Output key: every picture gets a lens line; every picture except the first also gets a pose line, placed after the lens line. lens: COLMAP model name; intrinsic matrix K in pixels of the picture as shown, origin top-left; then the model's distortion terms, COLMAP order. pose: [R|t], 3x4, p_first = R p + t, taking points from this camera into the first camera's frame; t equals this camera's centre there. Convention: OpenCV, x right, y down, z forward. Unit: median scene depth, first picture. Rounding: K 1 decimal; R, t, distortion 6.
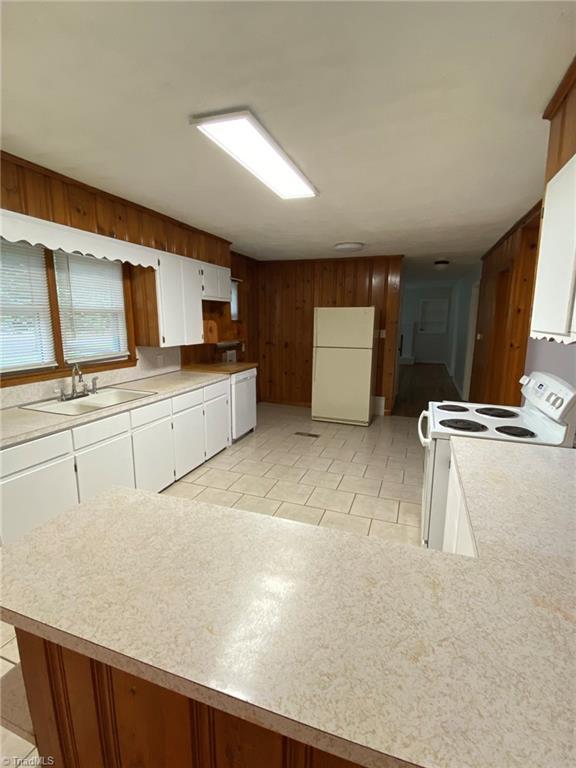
lens RADIAL K [[366.3, 0, 287.4], [0, 366.3, 386.2], [0, 0, 1]] dist [0.028035, -0.023272]
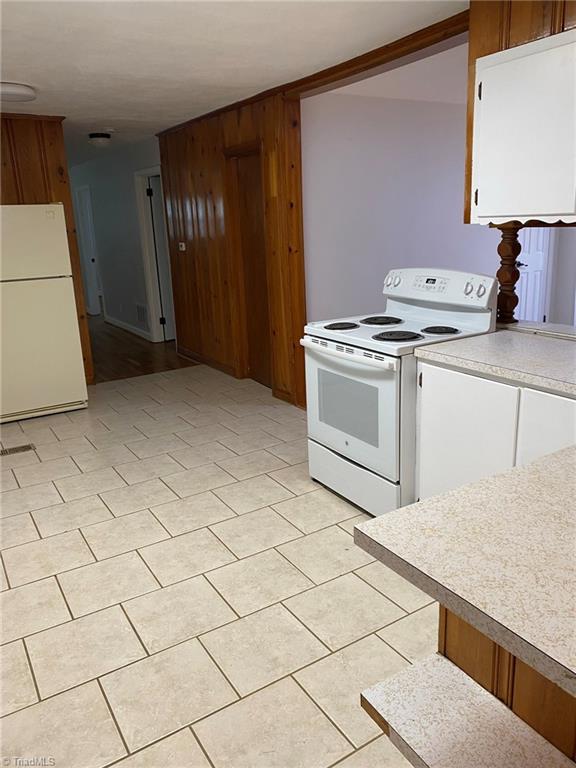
lens RADIAL K [[580.4, 0, 288.2], [0, 580.4, 375.4], [0, 0, 1]] dist [0.024148, -0.016405]
pose [[0.616900, -0.230521, 0.752525, -0.432283], [0.184296, 0.971871, 0.146632, -0.031097], [-0.765159, 0.048230, 0.642032, 0.208536]]
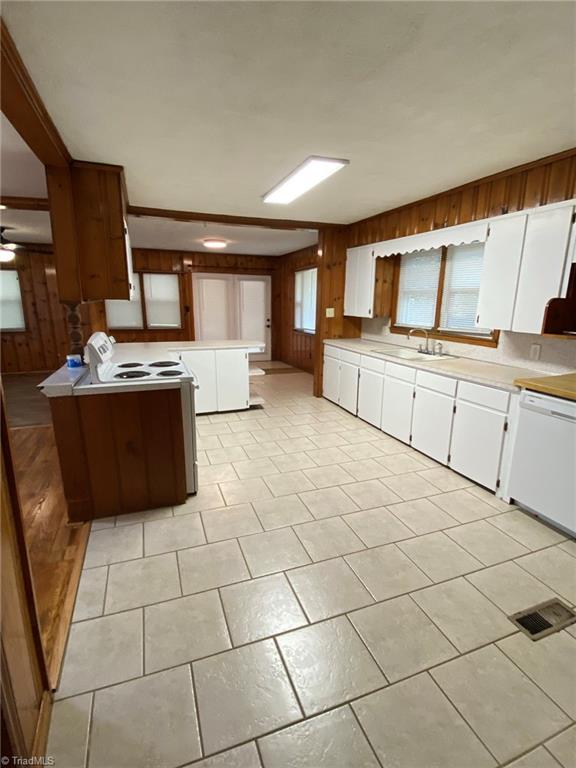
lens RADIAL K [[366.3, 0, 283.3], [0, 366.3, 386.0], [0, 0, 1]] dist [0.028035, -0.023272]
pose [[-0.766025, 0.137799, -0.627867, 0.637919], [-0.129736, 0.923510, 0.360968, -0.248722], [0.629583, 0.357968, -0.689554, 1.429430]]
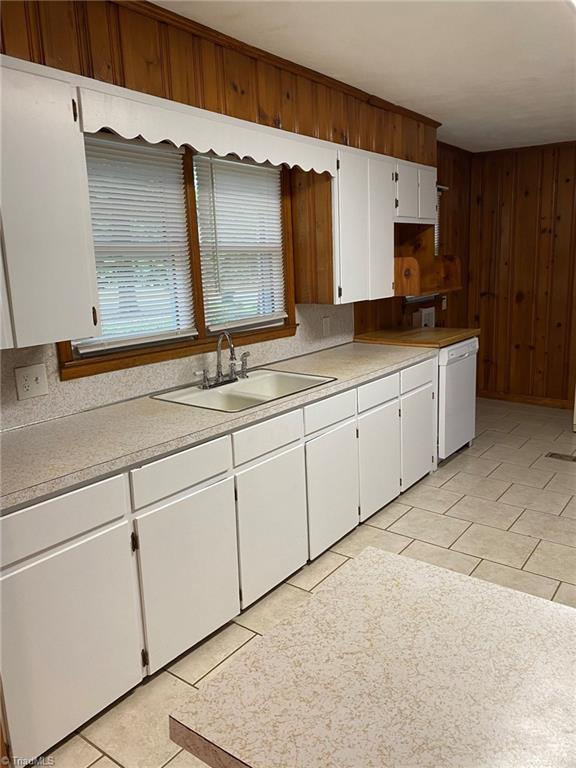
lens RADIAL K [[580.4, 0, 294.5], [0, 580.4, 378.6], [0, 0, 1]] dist [0.024148, -0.016405]
pose [[0.955949, 0.017569, -0.293007, -0.128238], [-0.012042, 0.999714, 0.020658, -0.000757], [0.293286, -0.016219, 0.955887, 0.052473]]
